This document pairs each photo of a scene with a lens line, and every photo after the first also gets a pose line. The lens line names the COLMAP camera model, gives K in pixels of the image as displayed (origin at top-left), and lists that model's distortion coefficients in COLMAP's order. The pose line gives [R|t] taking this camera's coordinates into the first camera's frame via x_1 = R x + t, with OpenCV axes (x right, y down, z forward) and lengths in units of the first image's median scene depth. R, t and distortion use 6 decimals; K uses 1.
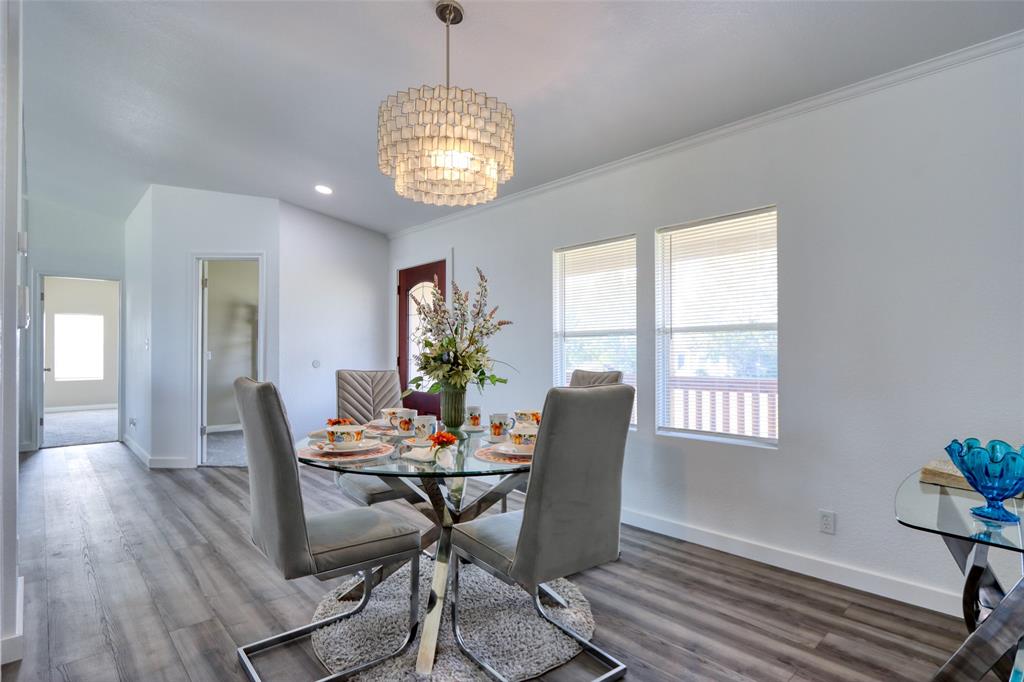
lens RADIAL K [[513.1, 0, 515.5], [0, 513.1, 348.9], [0, 0, 1]] dist [-0.015907, 0.002363]
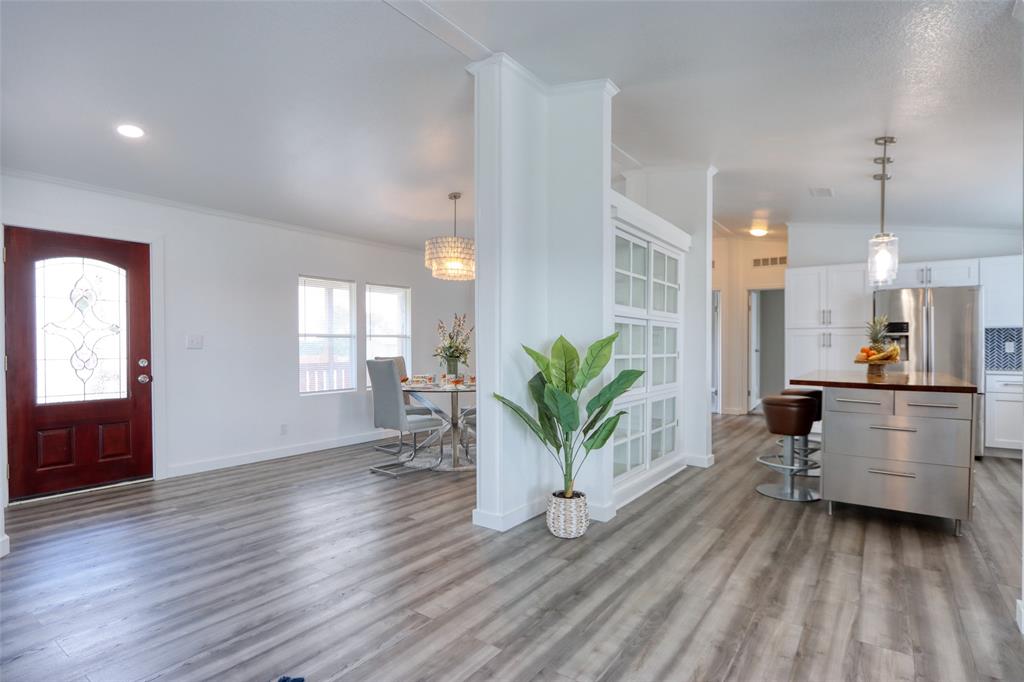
lens RADIAL K [[516.3, 0, 514.5], [0, 516.3, 349.0], [0, 0, 1]] dist [-0.012182, -0.000016]
pose [[-0.194352, -0.005168, 0.980918, -1.657029], [-0.002719, 0.999985, 0.004730, 0.001850], [-0.980928, -0.001748, -0.194364, 0.813055]]
